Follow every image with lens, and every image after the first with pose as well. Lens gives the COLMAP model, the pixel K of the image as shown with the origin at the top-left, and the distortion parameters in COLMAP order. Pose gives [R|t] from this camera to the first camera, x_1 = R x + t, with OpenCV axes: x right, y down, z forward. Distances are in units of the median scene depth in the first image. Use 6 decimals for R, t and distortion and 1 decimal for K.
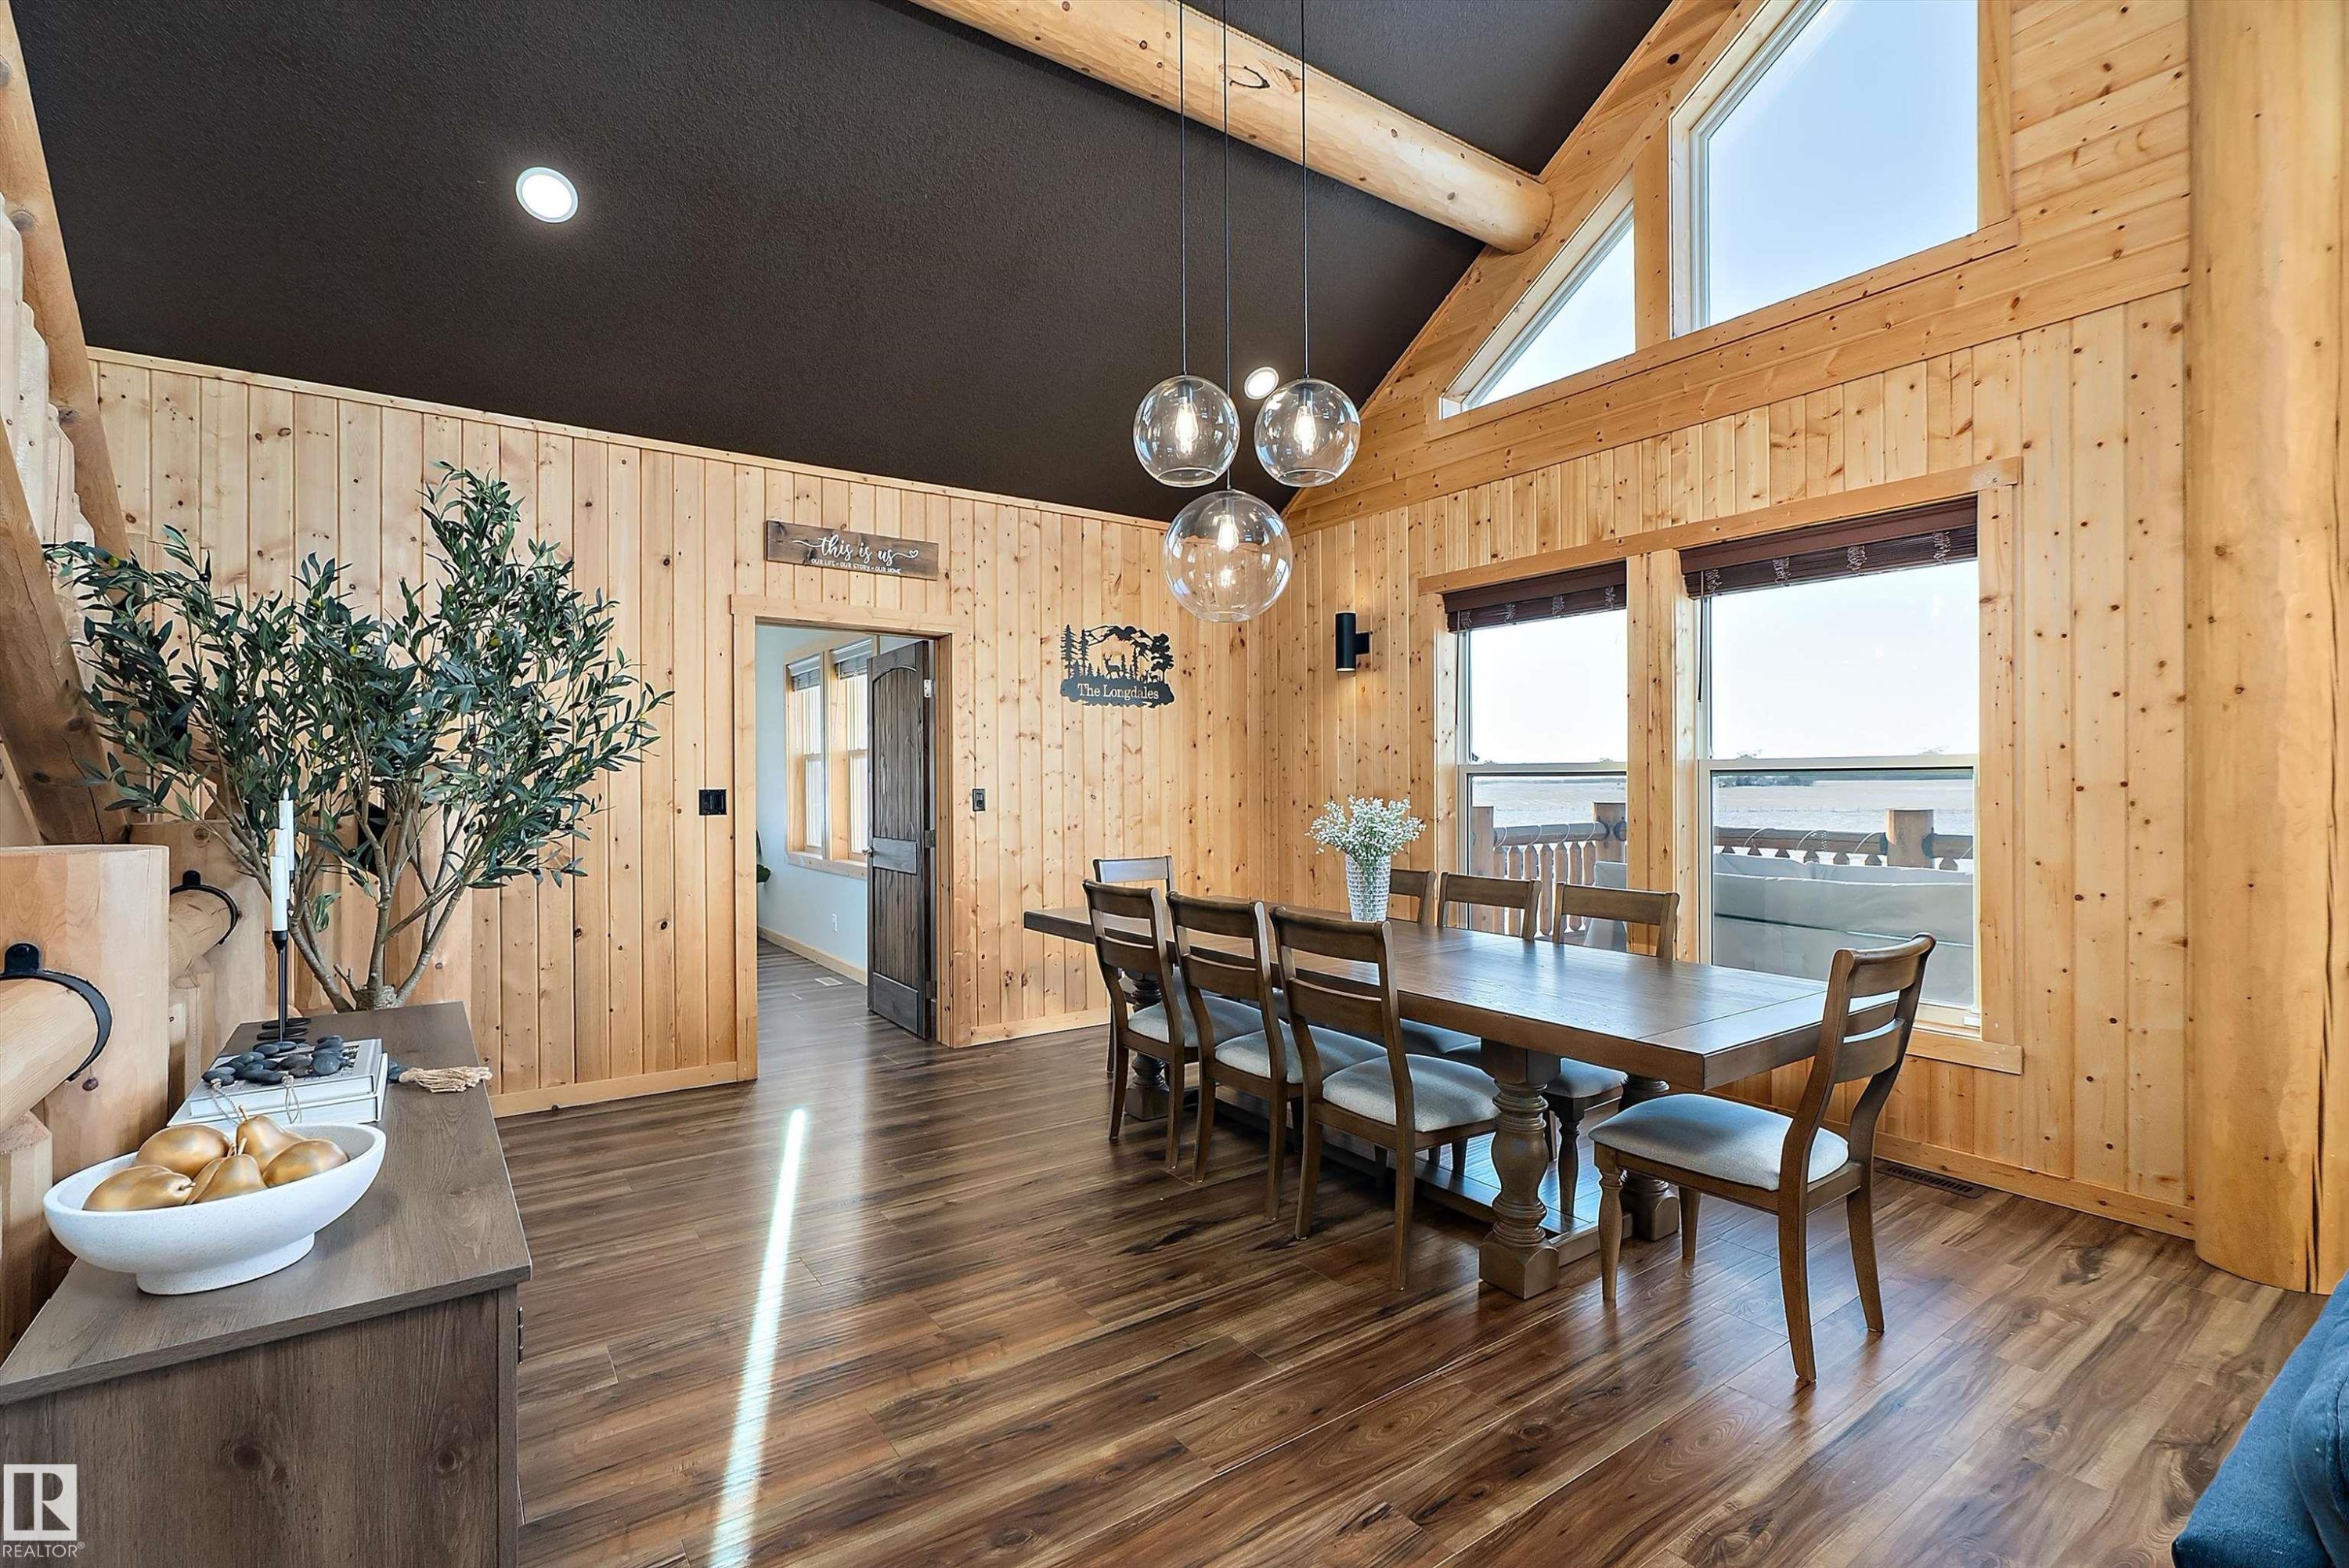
lens RADIAL K [[1170.2, 0, 1175.4], [0, 1170.2, 778.9], [0, 0, 1]] dist [-0.018287, 0.010548]
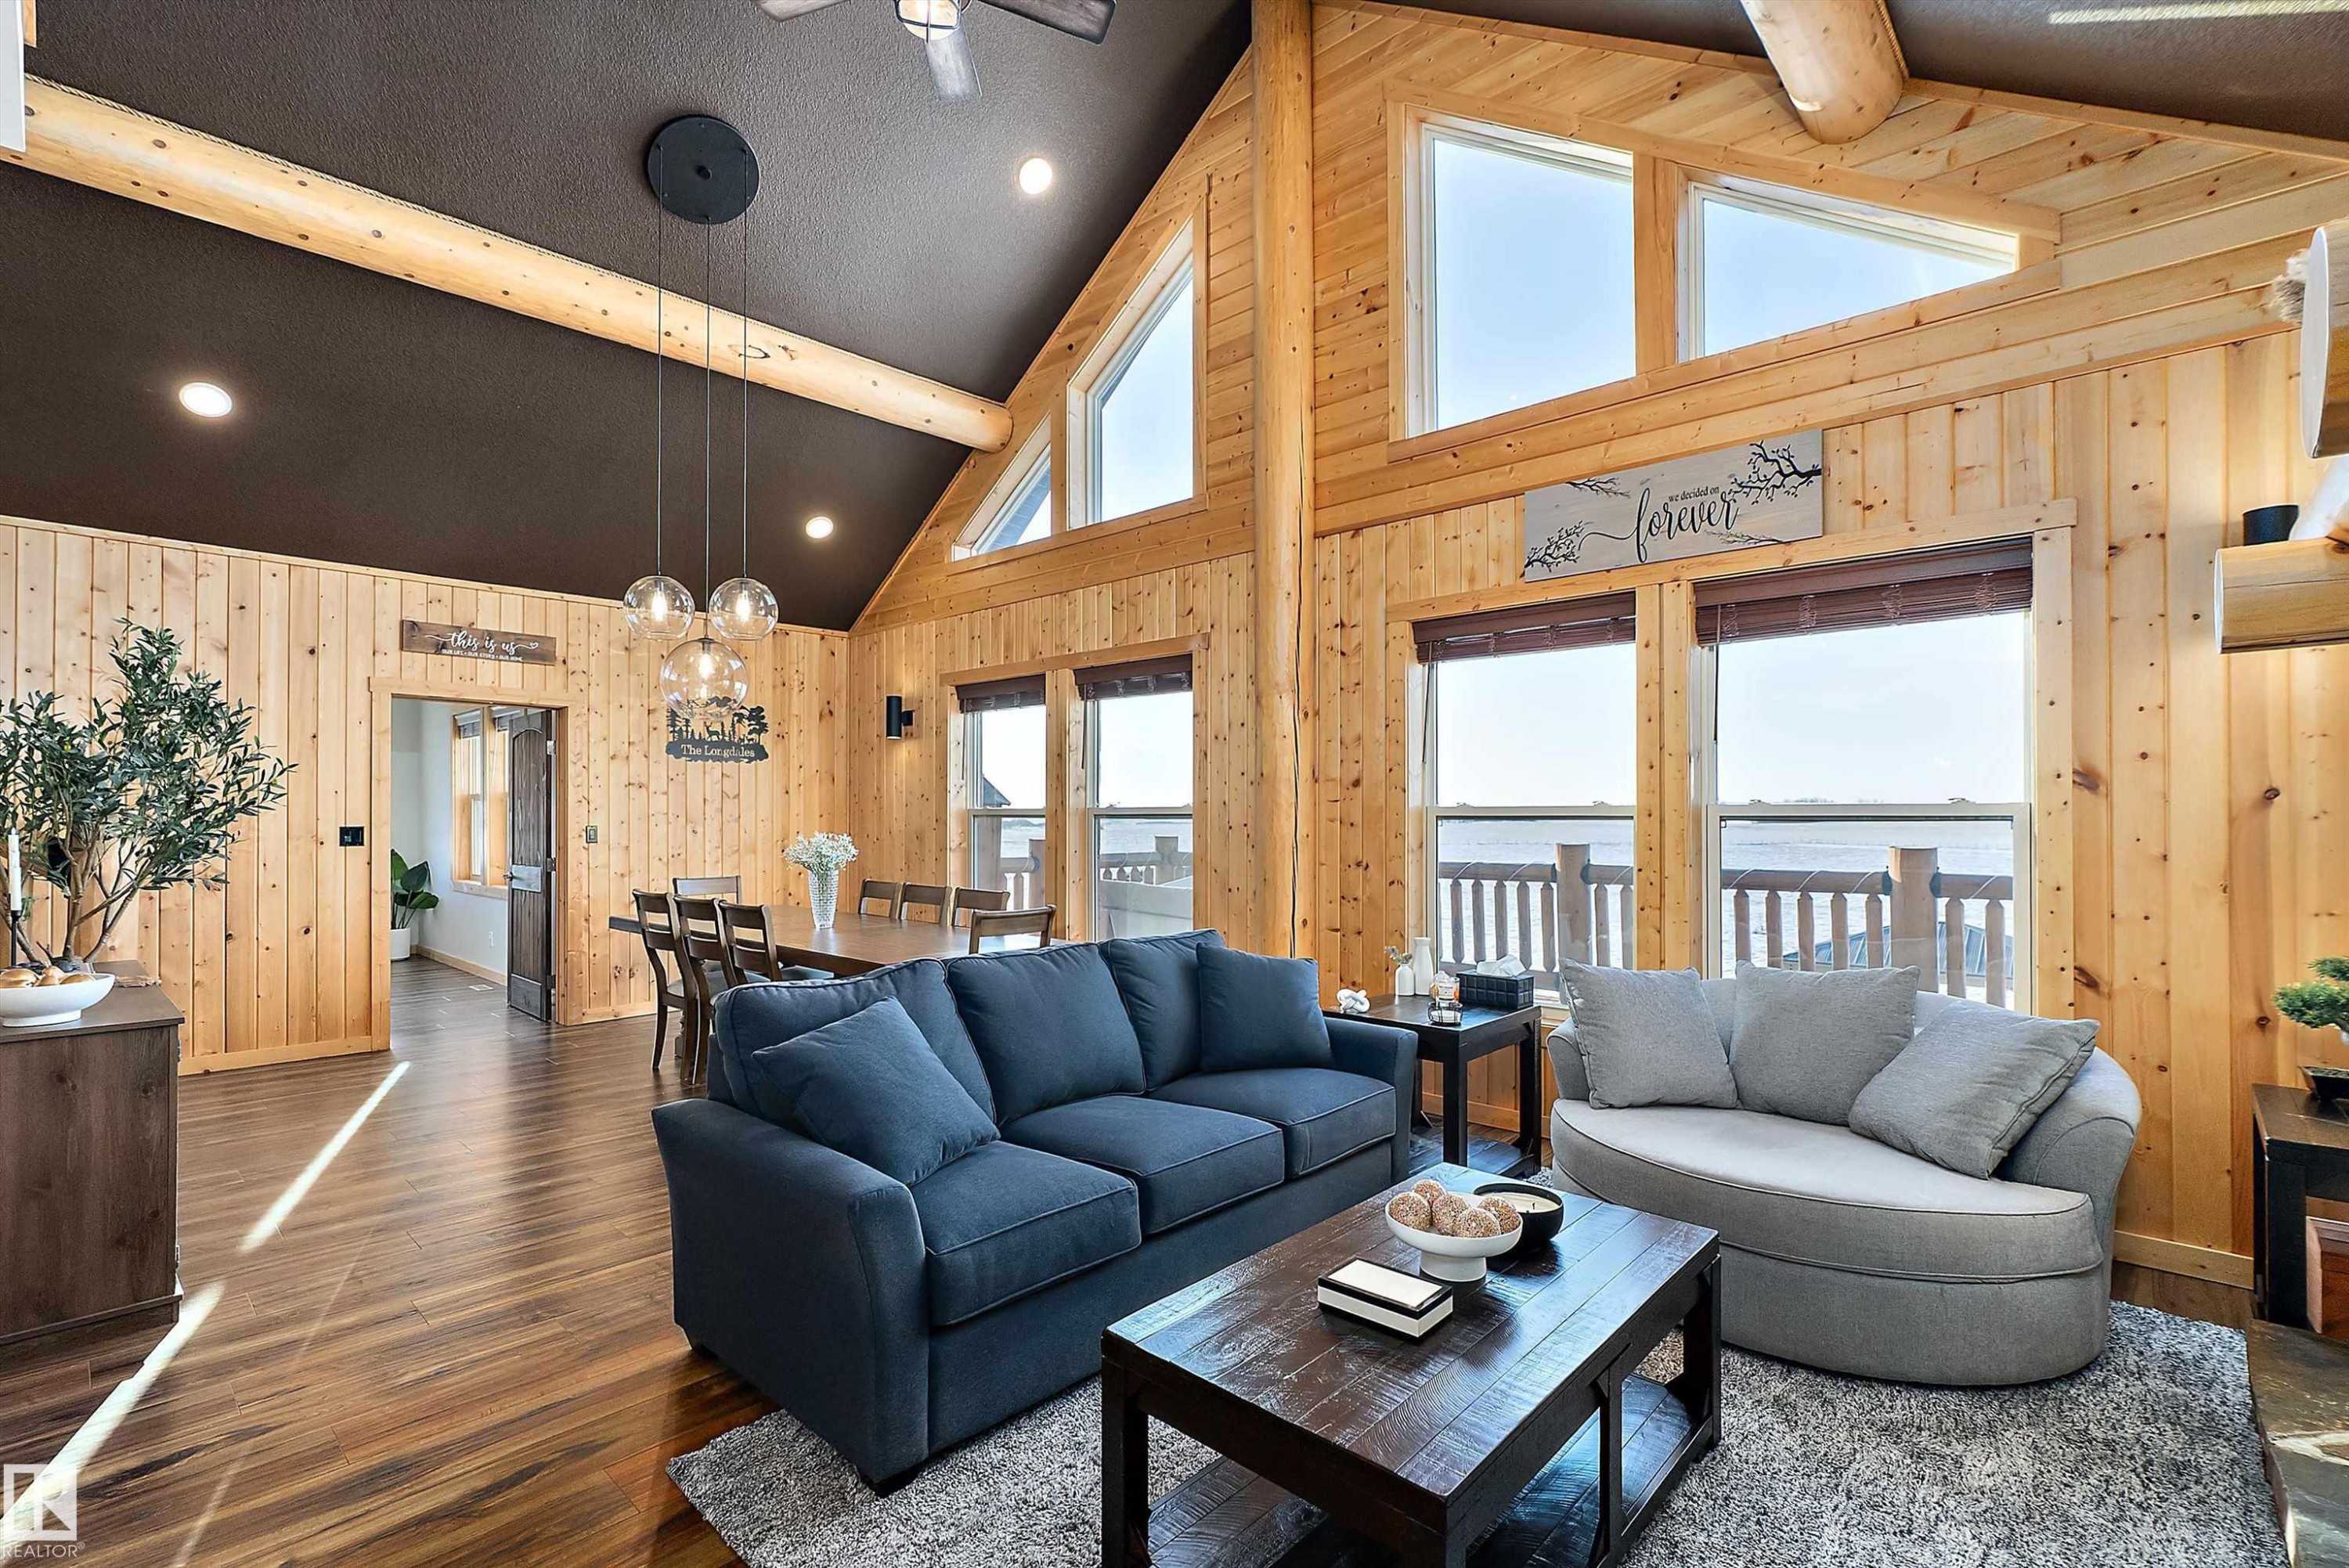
lens RADIAL K [[1063.1, 0, 1142.1], [0, 1063.1, 806.8], [0, 0, 1]] dist [-0.019335, 0.007174]
pose [[0.973408, 0.004441, 0.229036, 0.194102], [-0.002634, 0.999963, -0.008195, -0.005812], [-0.229064, 0.007374, 0.973383, -0.349721]]
